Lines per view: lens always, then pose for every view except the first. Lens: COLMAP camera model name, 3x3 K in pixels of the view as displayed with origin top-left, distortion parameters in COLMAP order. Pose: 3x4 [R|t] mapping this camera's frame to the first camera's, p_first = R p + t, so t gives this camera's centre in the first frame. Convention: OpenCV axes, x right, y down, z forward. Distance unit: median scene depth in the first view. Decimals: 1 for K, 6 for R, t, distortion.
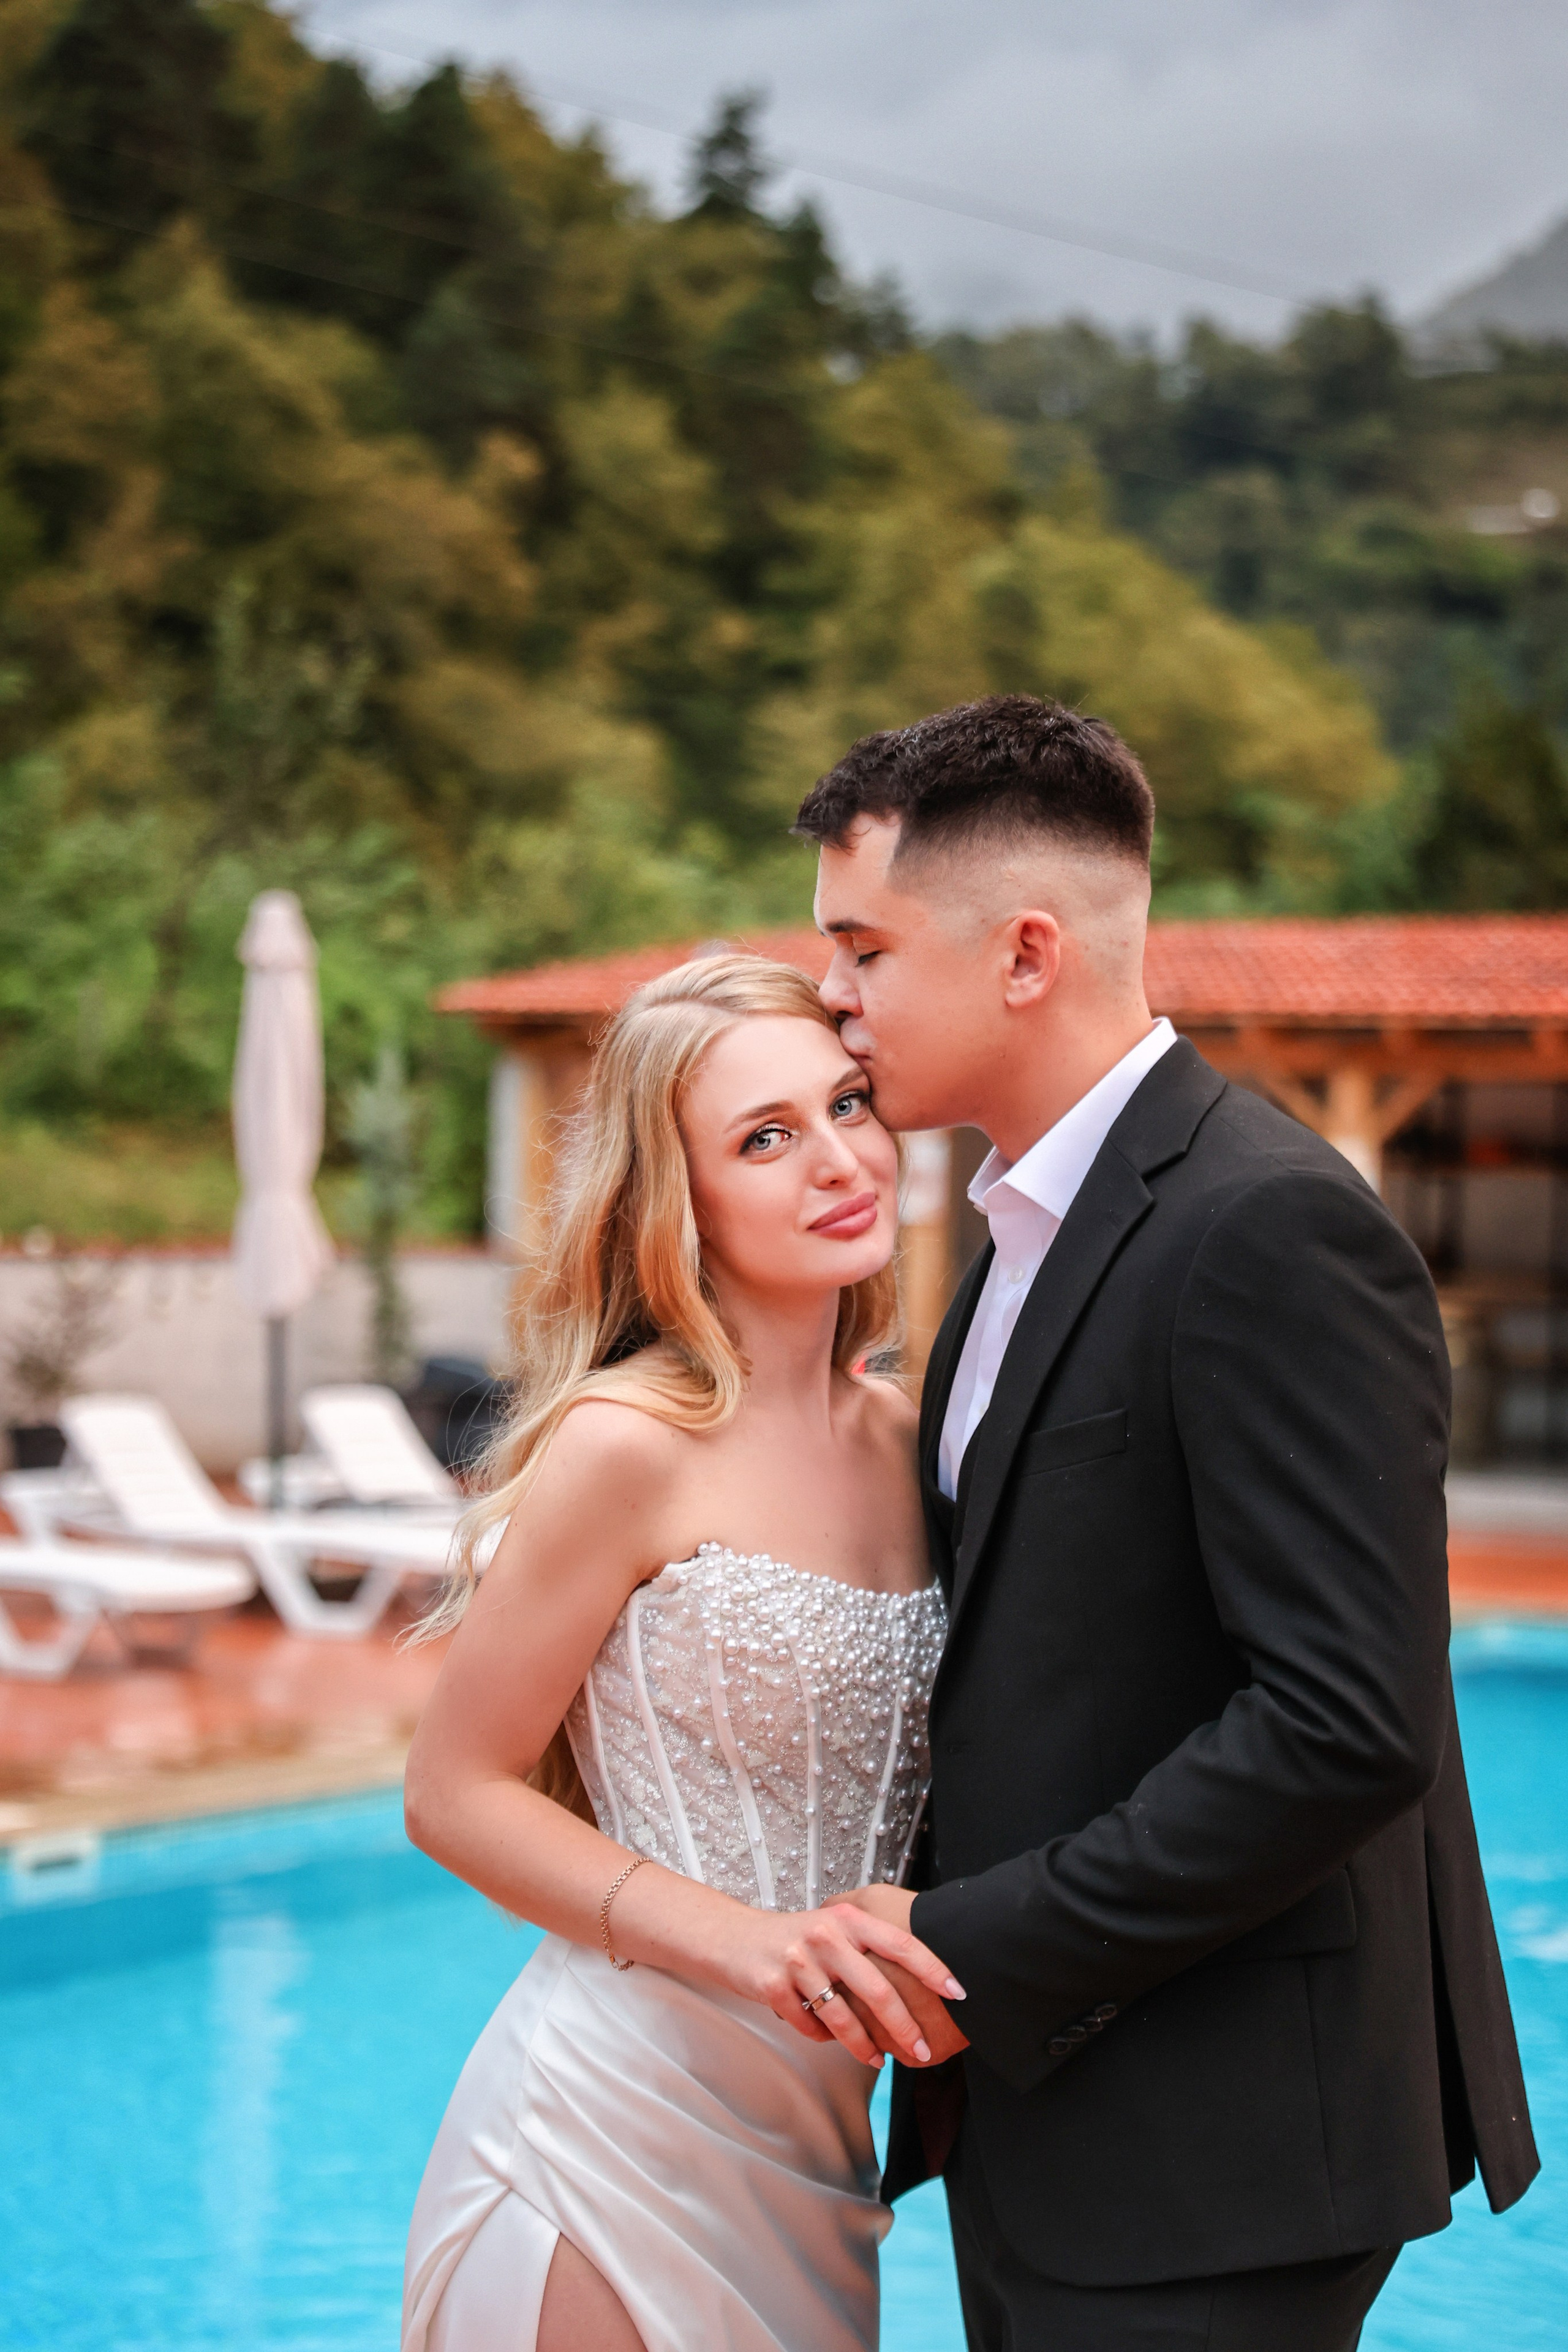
lens RADIAL K [[4473.5, 0, 792.8], [0, 4473.5, 1097.5], [0, 0, 1]] dist [0.218520, 0.077722]
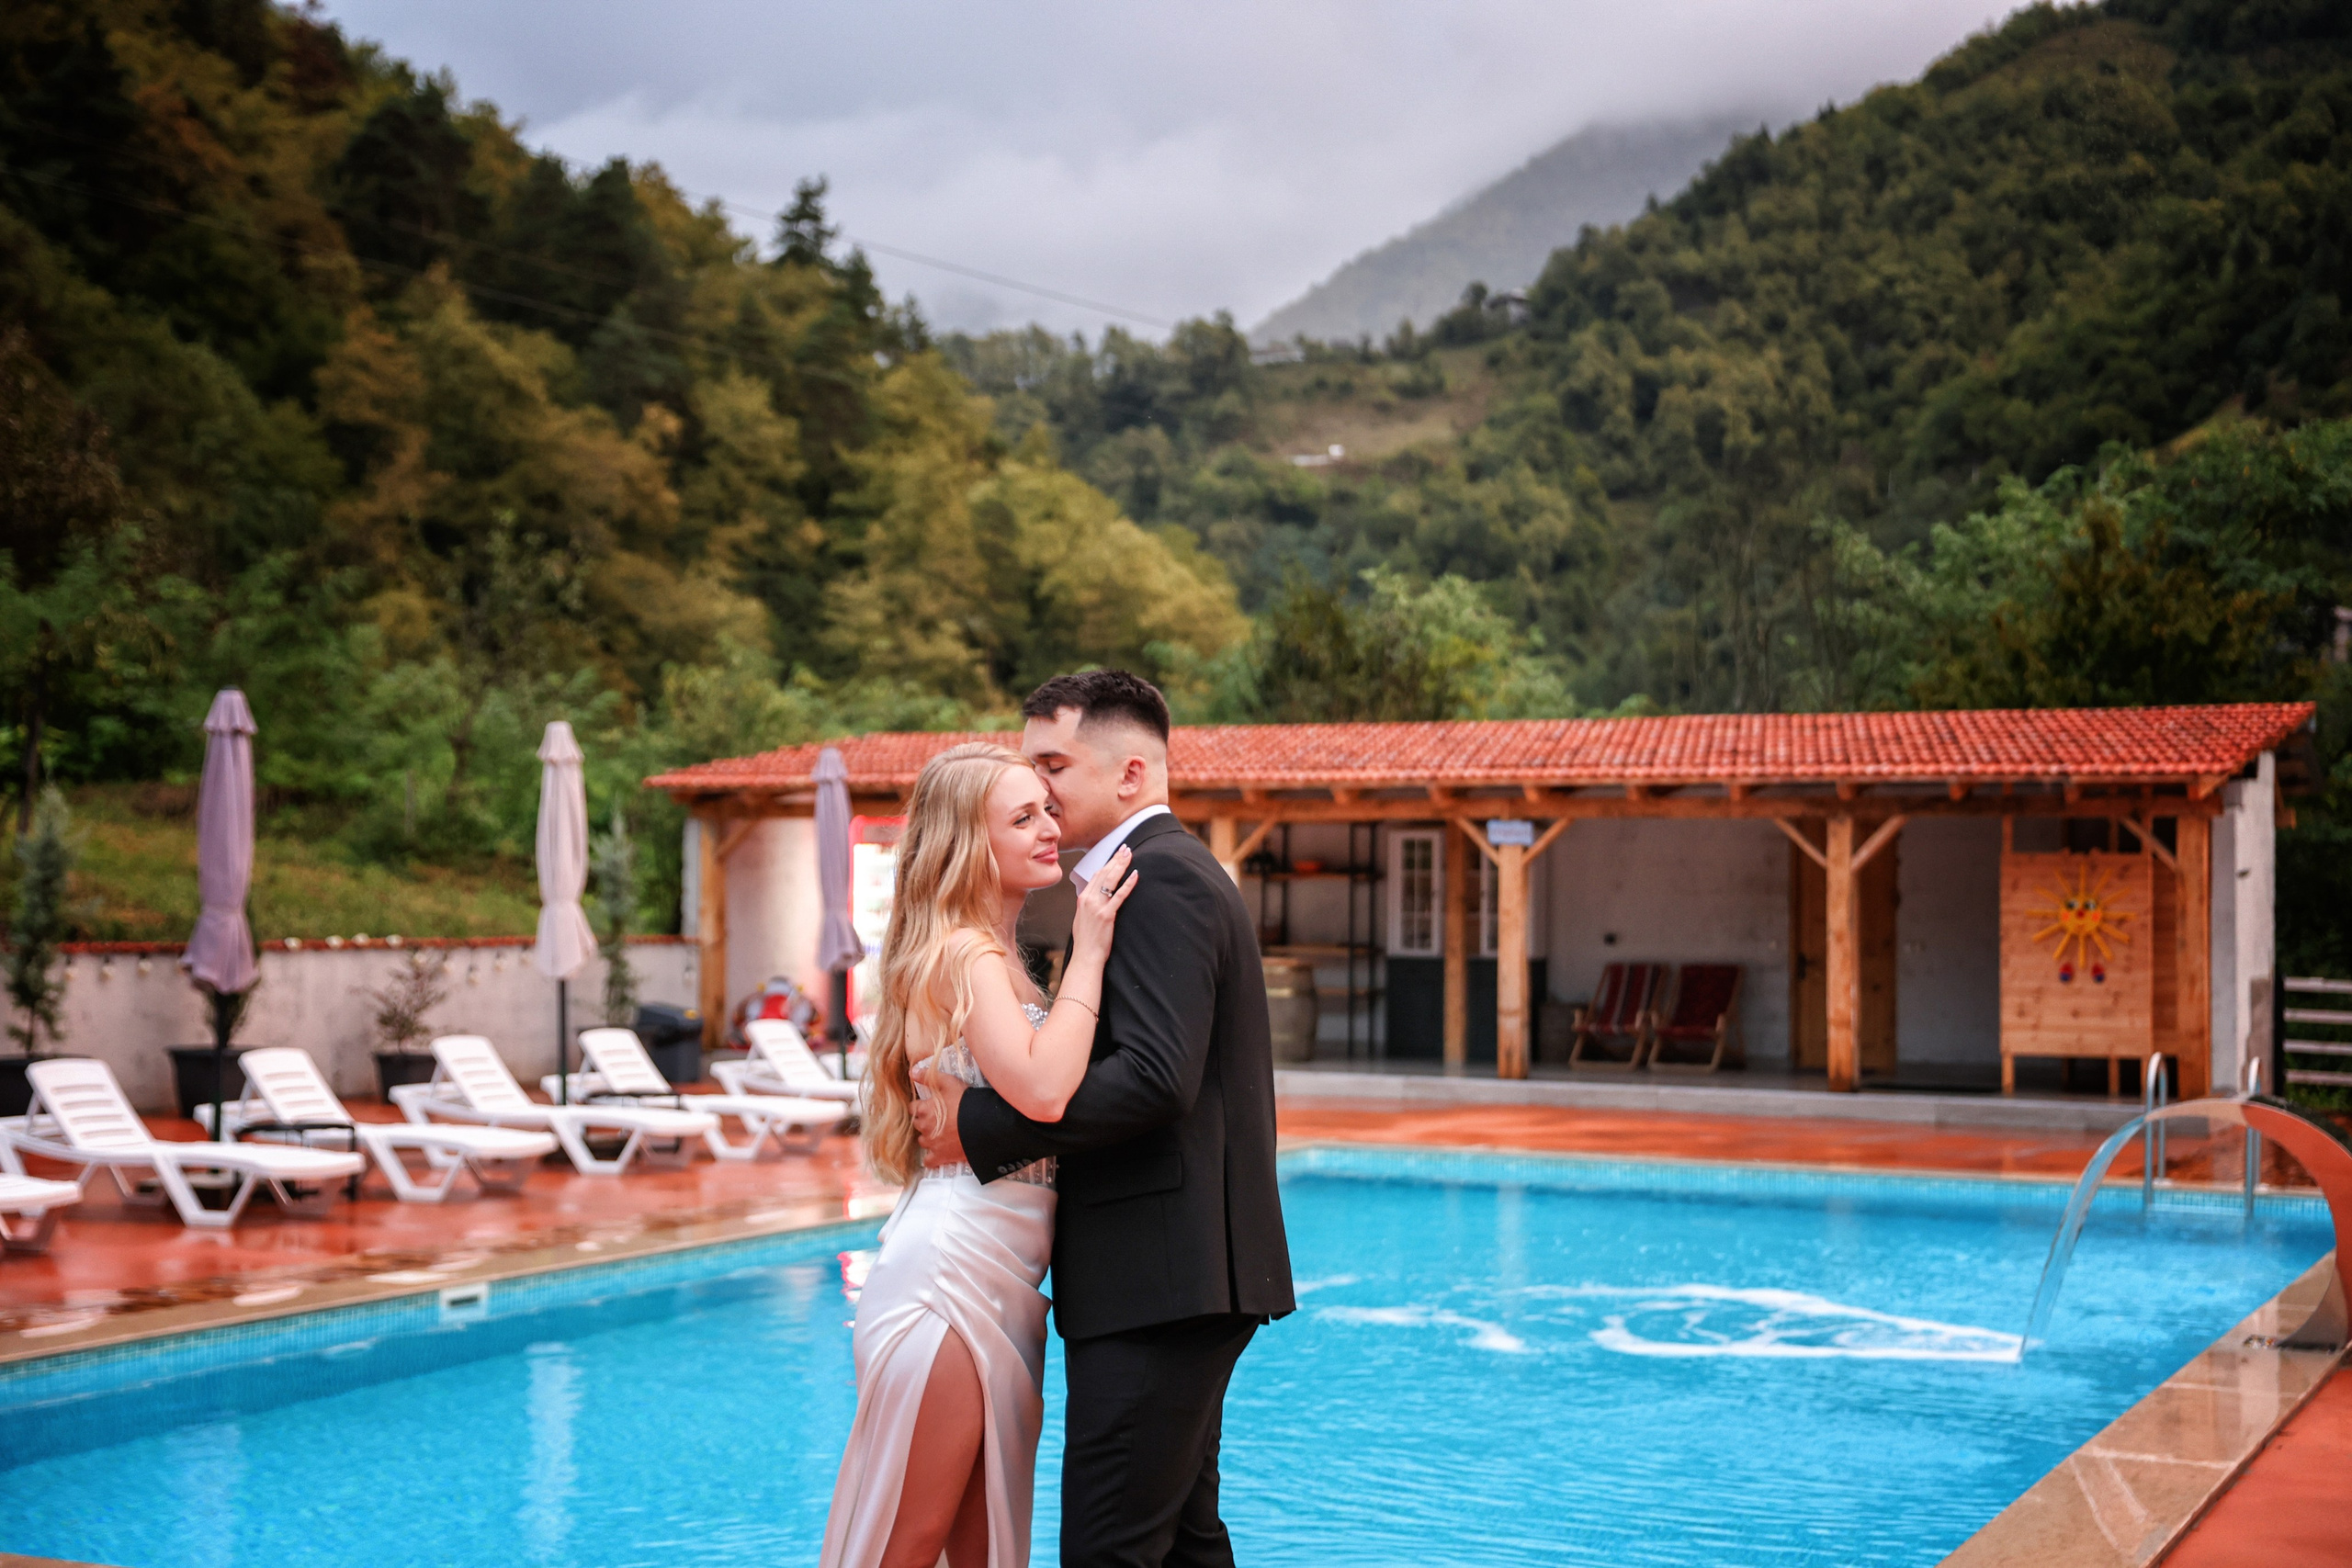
lens RADIAL K [[3376.5, 0, 1176.0], [0, 3376.5, 784.0], [0, 0, 1]] dist [0.124721, 0.071600]
pose [[0.993766, -0.013143, 0.110705, -0.019657], [0.014929, 0.999771, -0.015314, 0.000019], [-0.110478, 0.016871, 0.993735, -0.151431]]
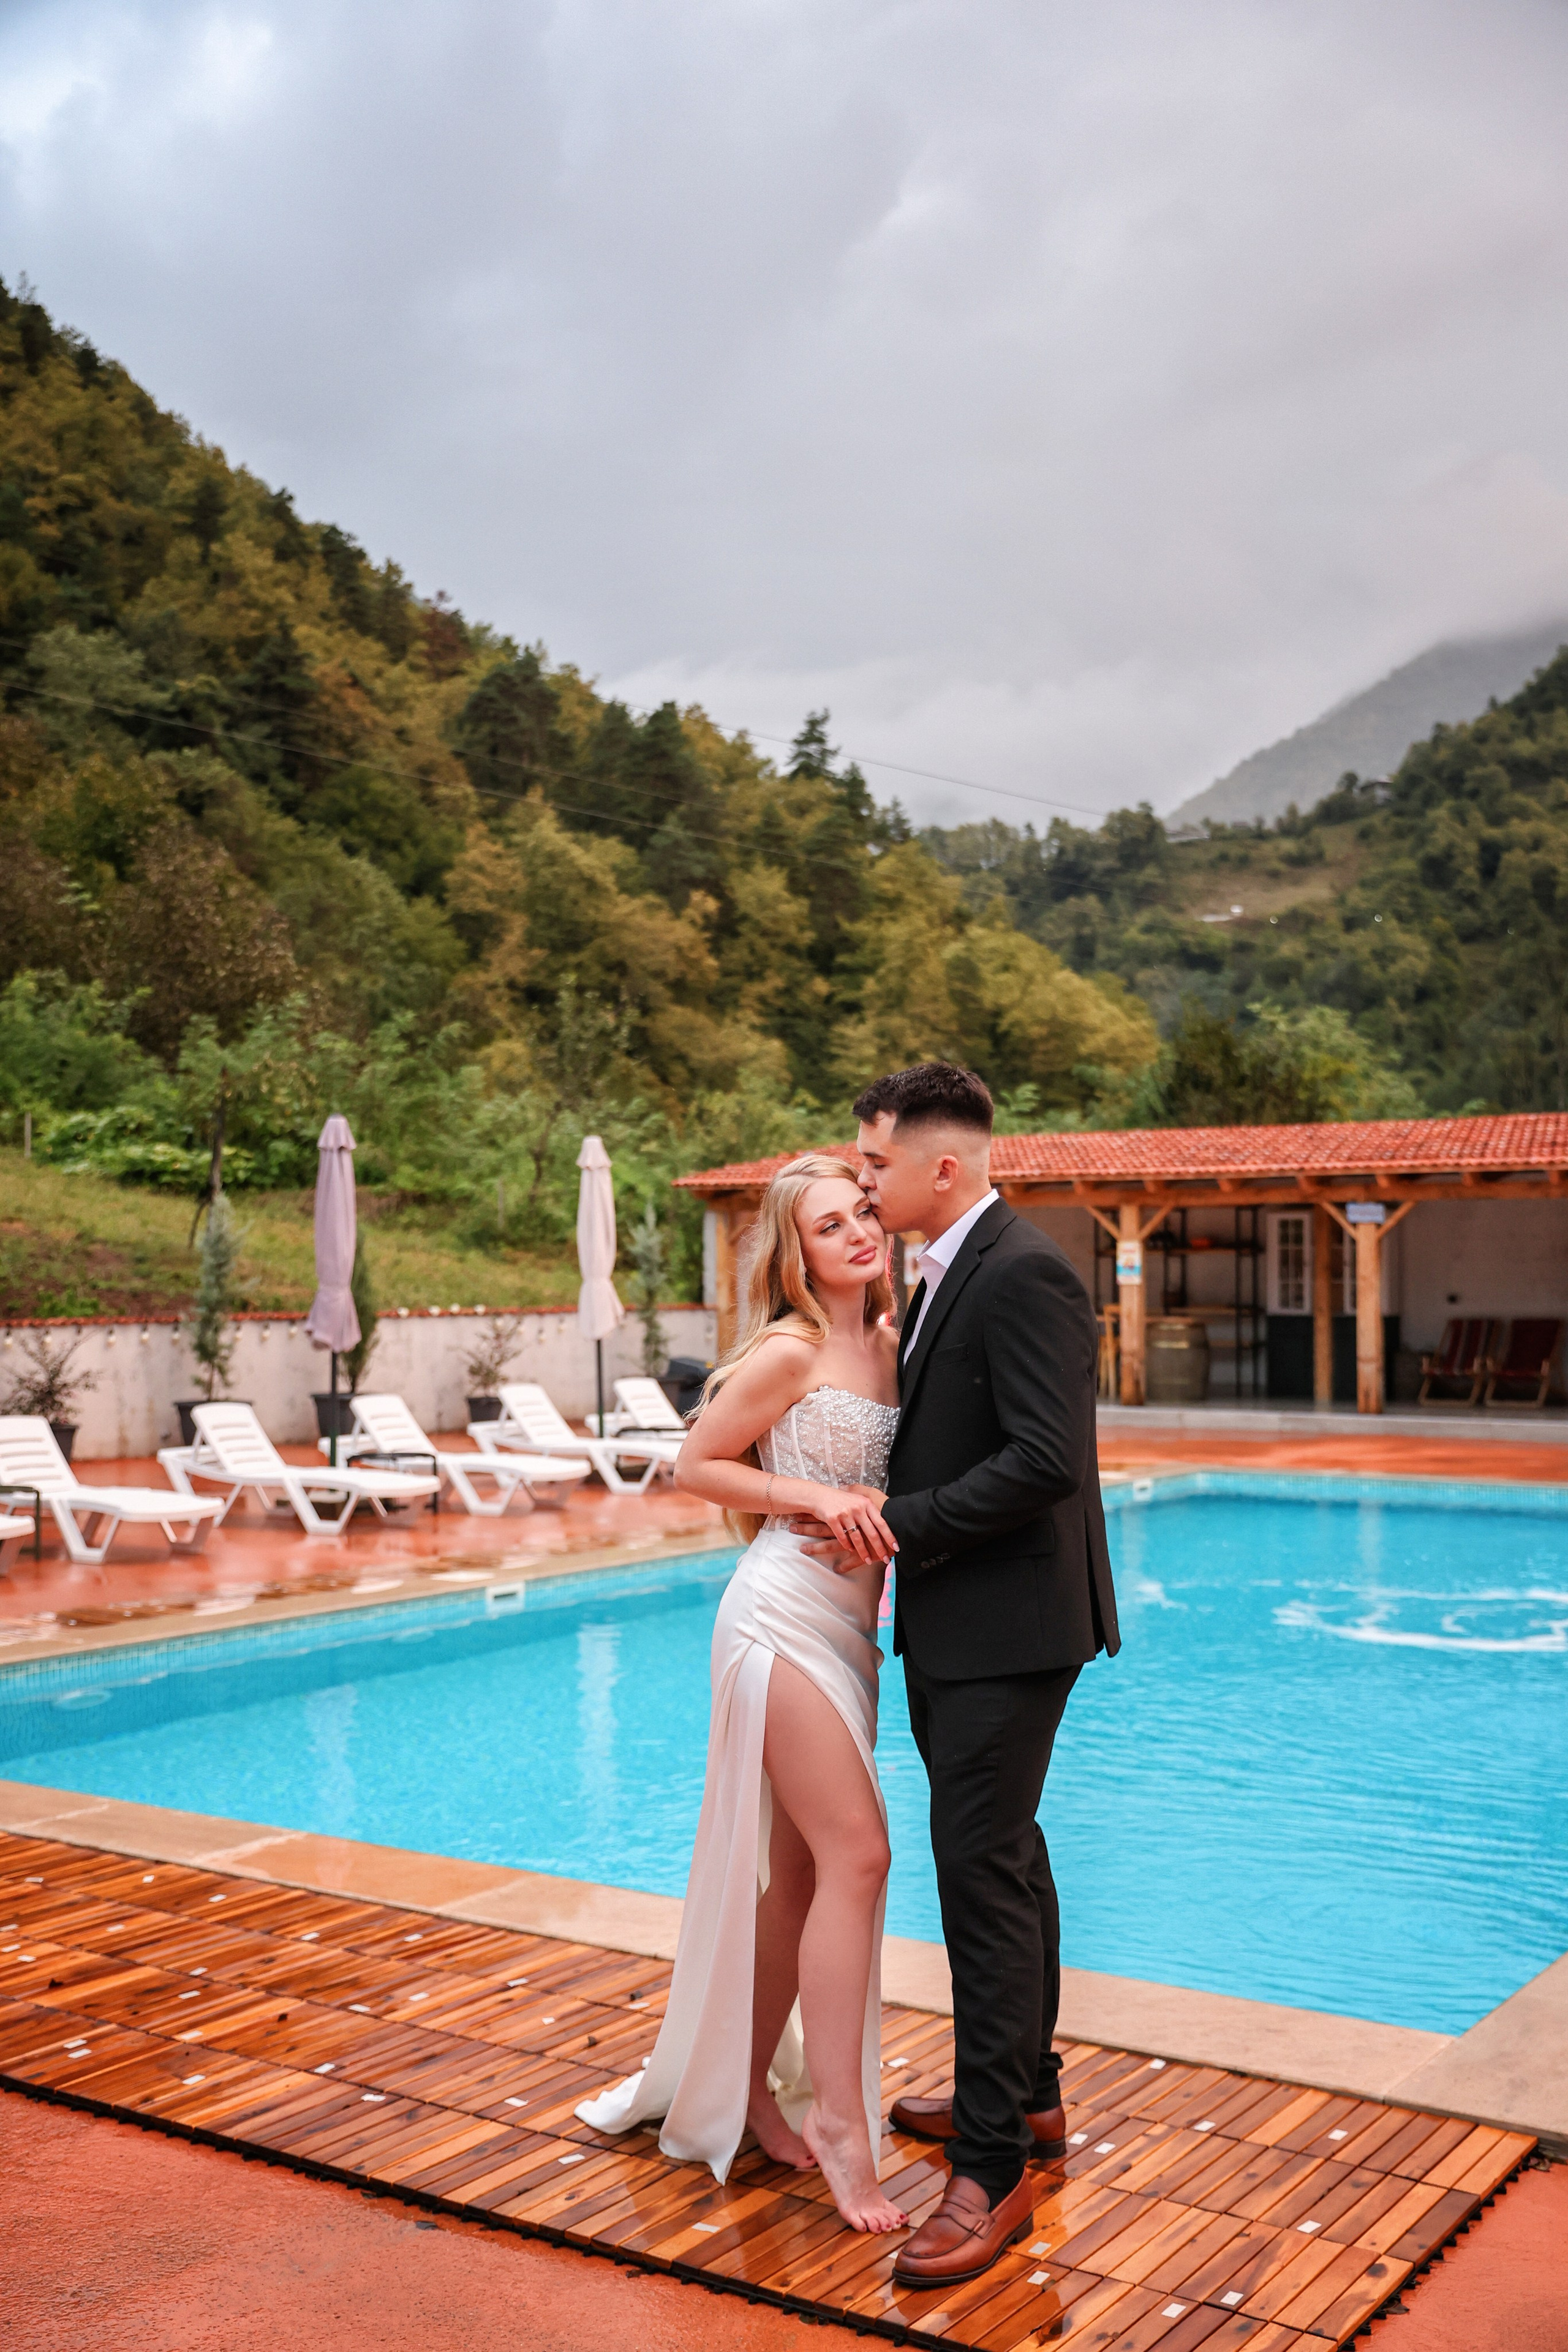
lens RADIAL K [[2541.3, 0, 822.3], [0, 2541.3, 1211.7], [0, 0, 1]] dist [0.002505, 0.187003]
pose [[0.999313, -0.029235, -0.022756, 0.009517], [0.029090, 0.999554, -0.006717, 0.000533], [0.022942, 0.006050, 0.999718, -0.099245]]
